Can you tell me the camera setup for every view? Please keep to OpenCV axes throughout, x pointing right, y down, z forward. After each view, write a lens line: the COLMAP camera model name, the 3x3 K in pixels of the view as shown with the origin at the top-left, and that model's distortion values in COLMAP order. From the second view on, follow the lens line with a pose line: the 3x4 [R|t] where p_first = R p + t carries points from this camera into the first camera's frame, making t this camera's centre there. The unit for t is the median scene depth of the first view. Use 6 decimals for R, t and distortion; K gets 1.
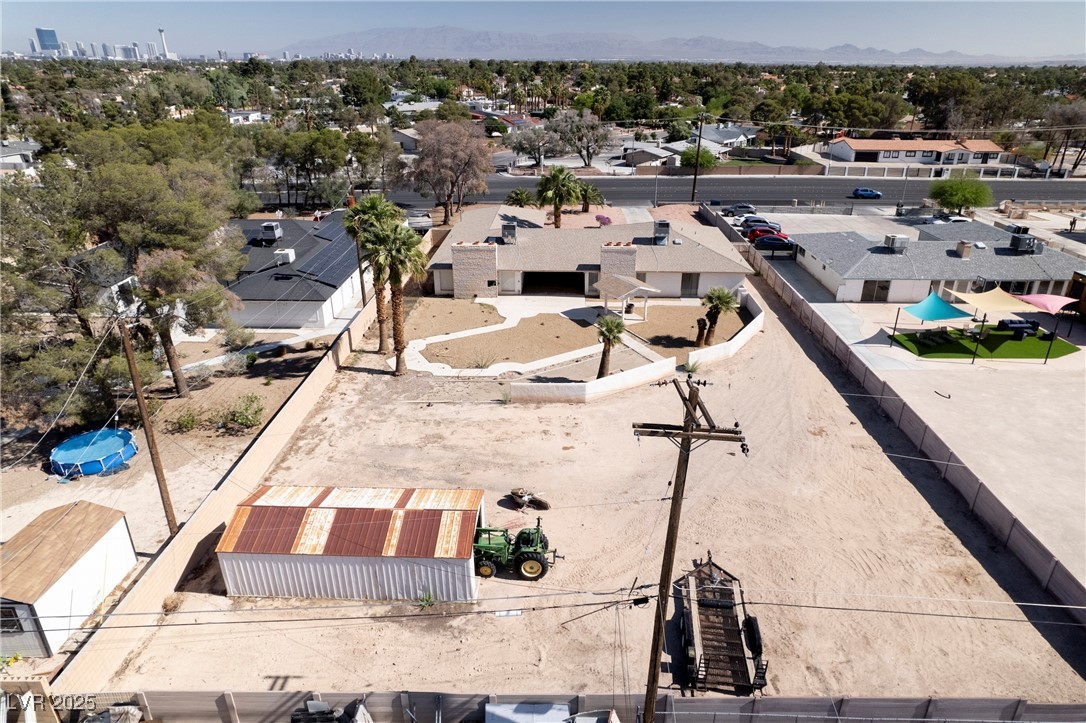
lens RADIAL K [[694.1, 0, 550.7], [0, 694.1, 365.2], [0, 0, 1]] dist [-0.079569, 0.076680]
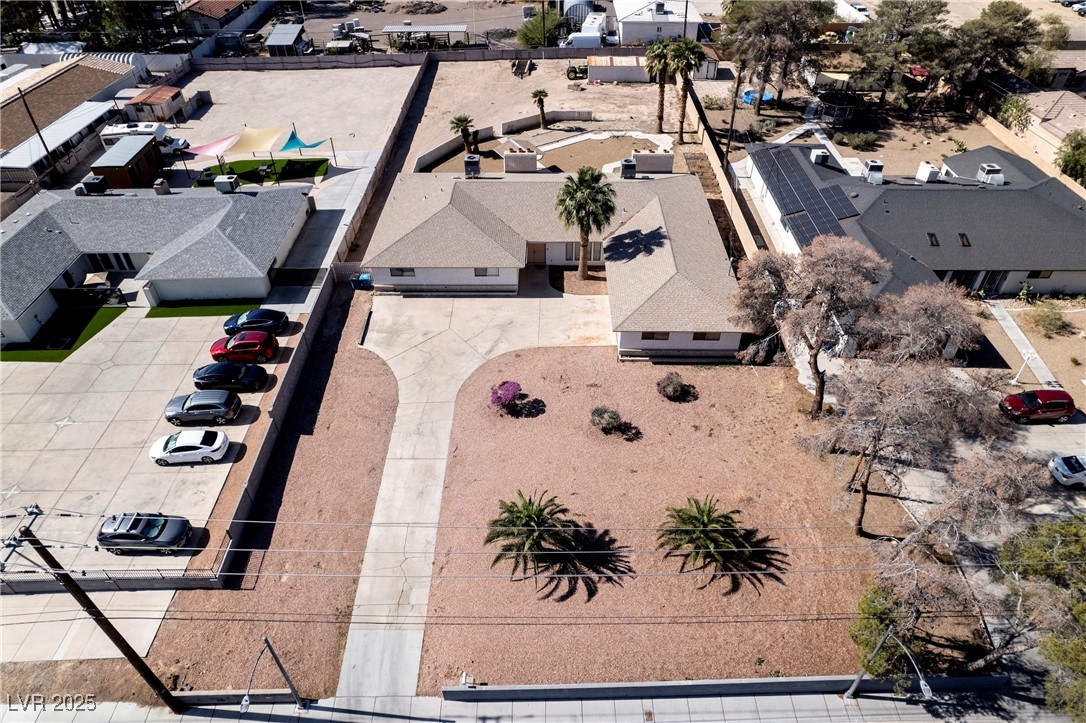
lens RADIAL K [[697.7, 0, 550.4], [0, 697.7, 360.0], [0, 0, 1]] dist [-0.081468, 0.080149]
pose [[-0.999649, 0.016833, -0.020468, 0.100150], [-0.011072, 0.436413, 0.899678, -1.269900], [0.024077, 0.899589, -0.436073, 2.216375]]
